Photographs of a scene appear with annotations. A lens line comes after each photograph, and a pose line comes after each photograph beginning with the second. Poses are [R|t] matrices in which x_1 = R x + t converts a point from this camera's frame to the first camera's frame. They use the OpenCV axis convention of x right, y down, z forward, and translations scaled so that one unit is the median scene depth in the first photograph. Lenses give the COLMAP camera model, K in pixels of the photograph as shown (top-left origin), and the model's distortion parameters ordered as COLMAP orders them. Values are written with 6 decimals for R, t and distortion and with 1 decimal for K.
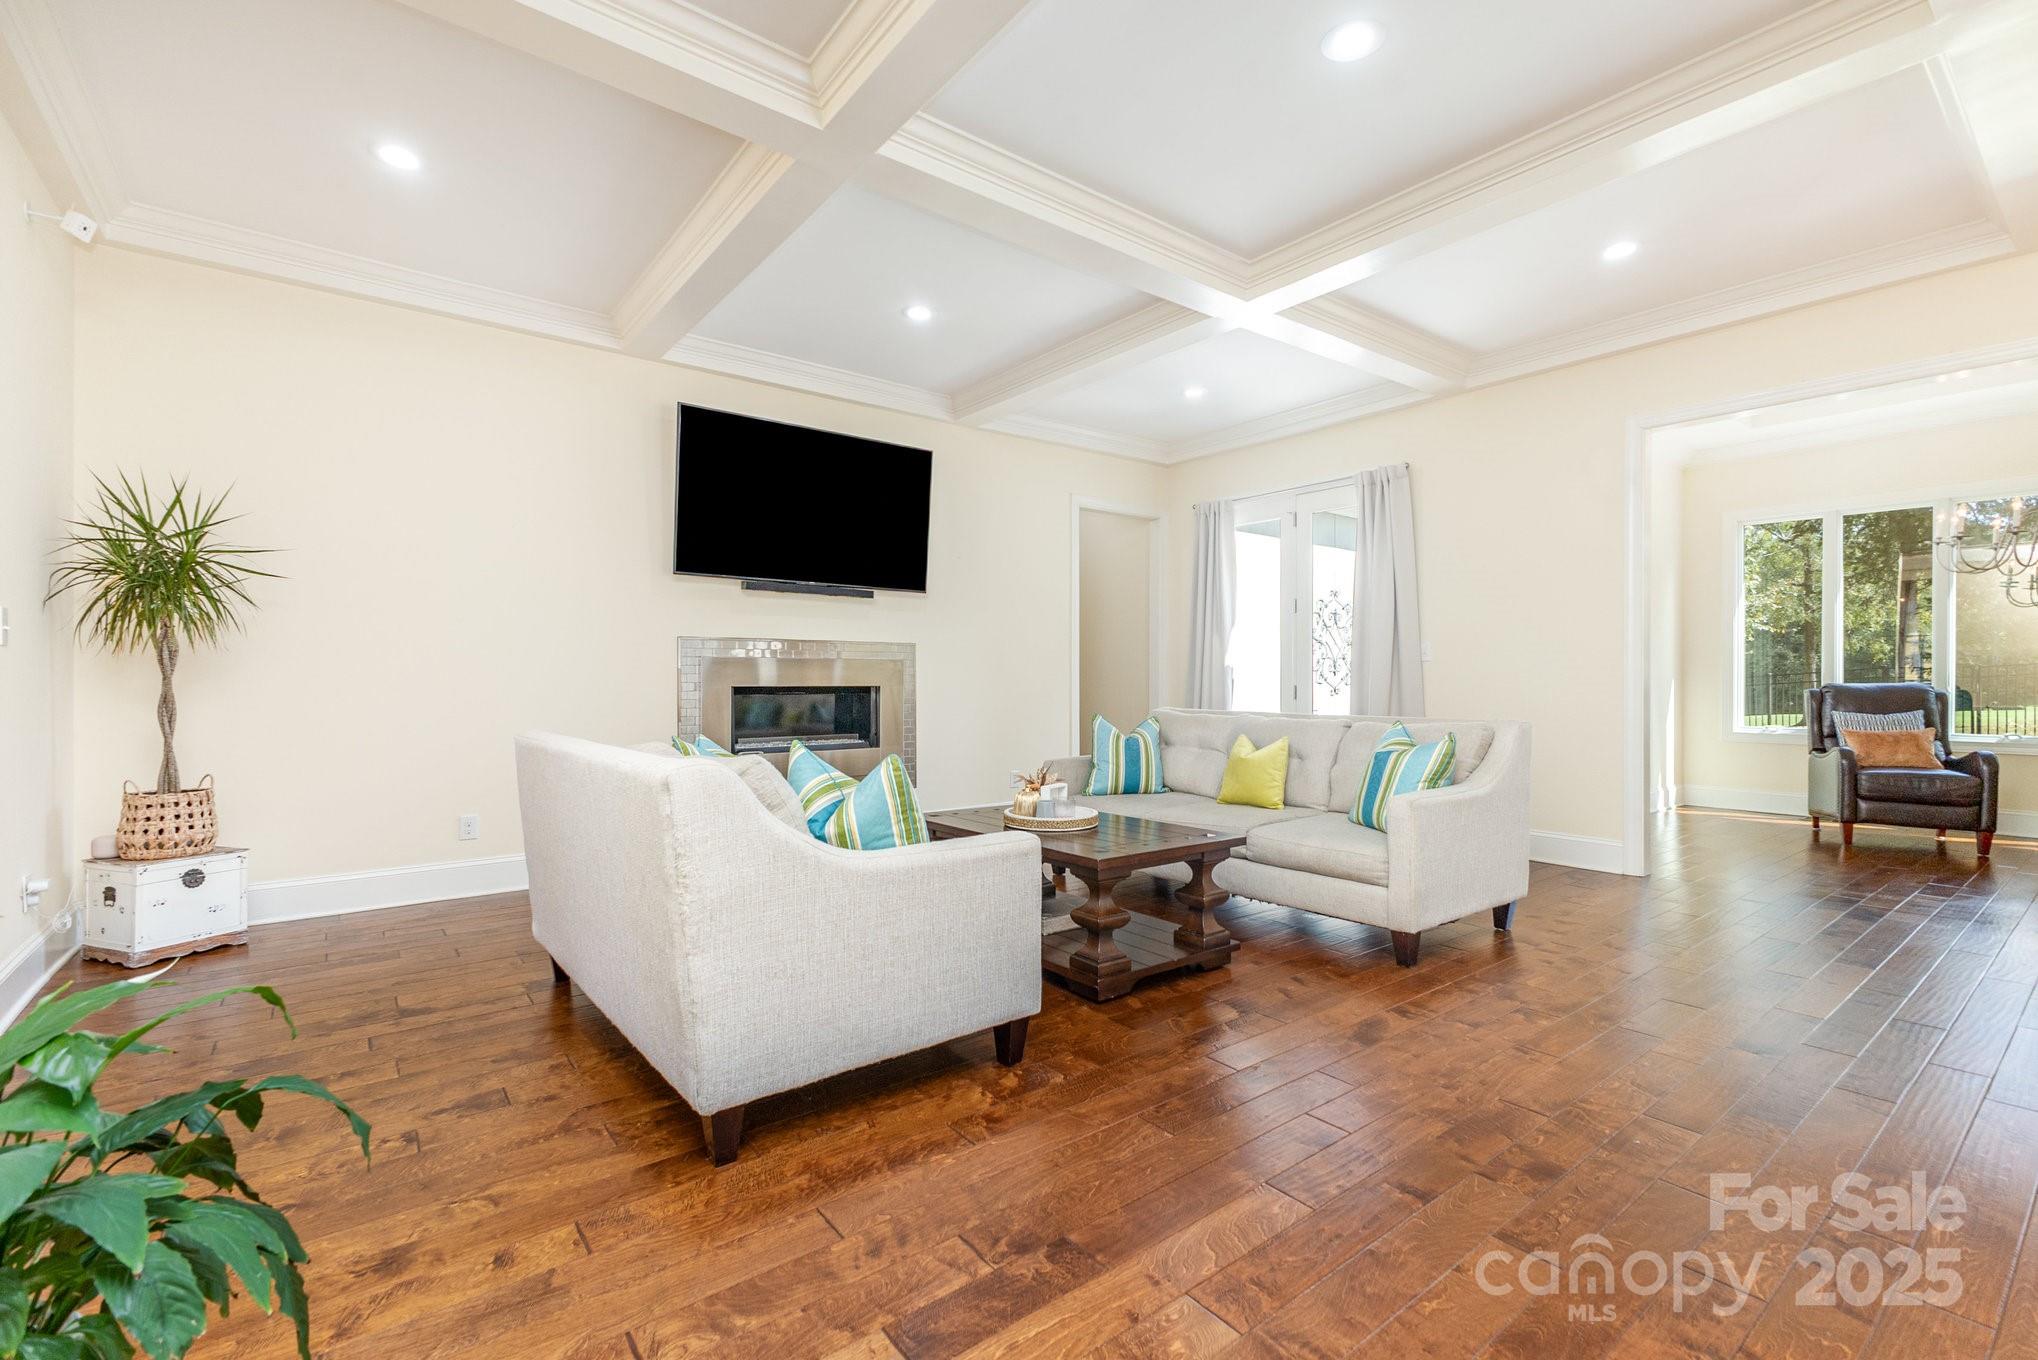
lens RADIAL K [[889.6, 0, 1027.6], [0, 889.6, 677.2], [0, 0, 1]] dist [0.009845, -0.001815]
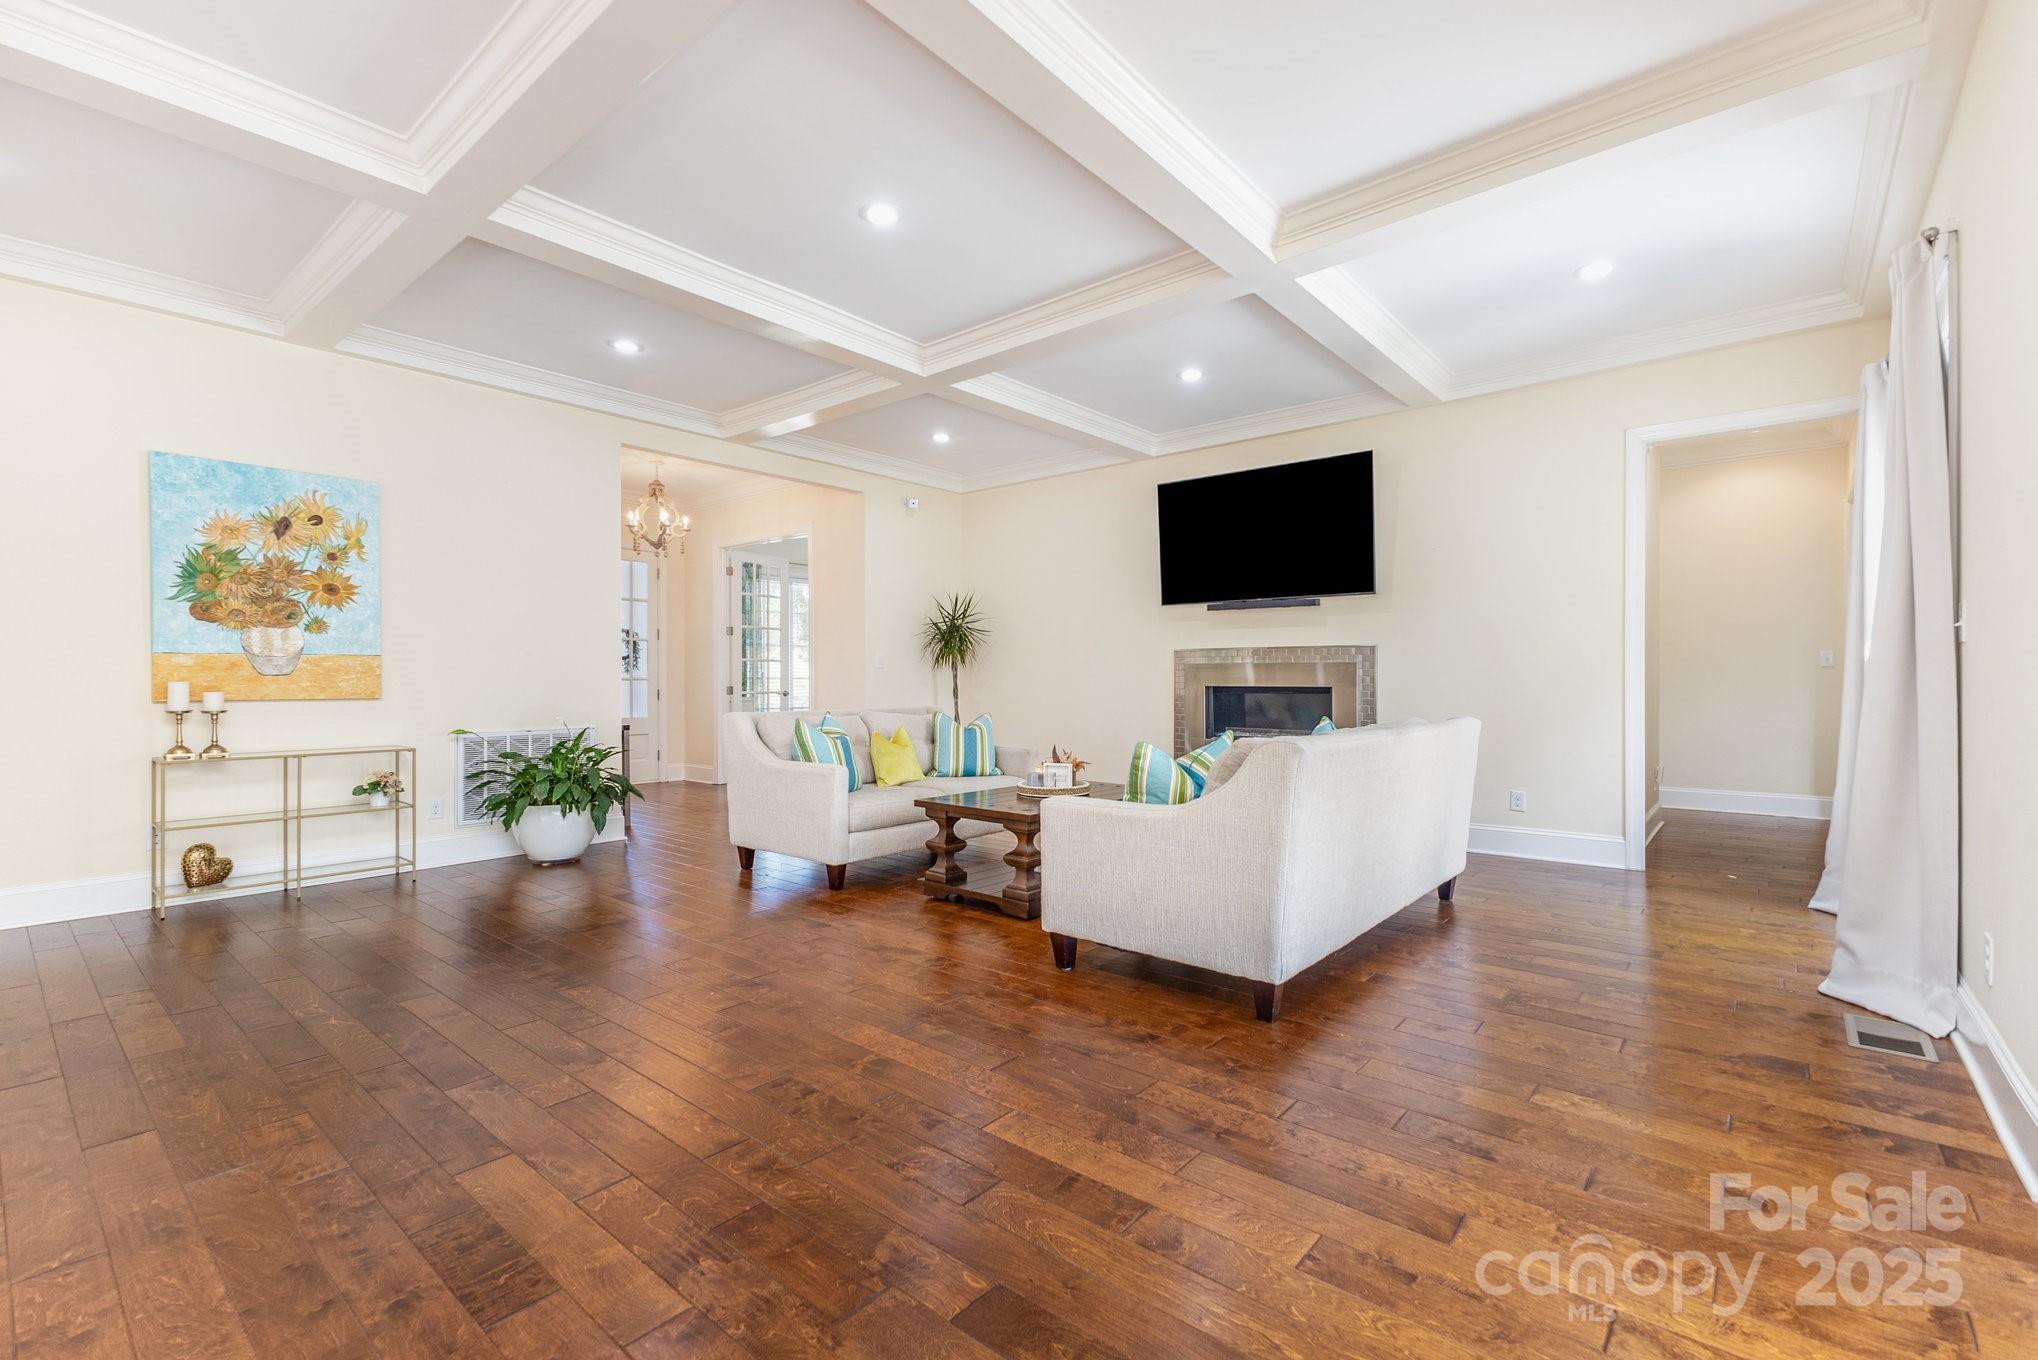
lens RADIAL K [[889.6, 0, 1037.5], [0, 889.6, 683.9], [0, 0, 1]] dist [0.009845, -0.001815]
pose [[0.220387, 0.005610, -0.975396, 0.874954], [-0.002685, 0.999983, 0.005145, 0.000984], [0.975409, 0.001485, 0.220398, 0.474004]]
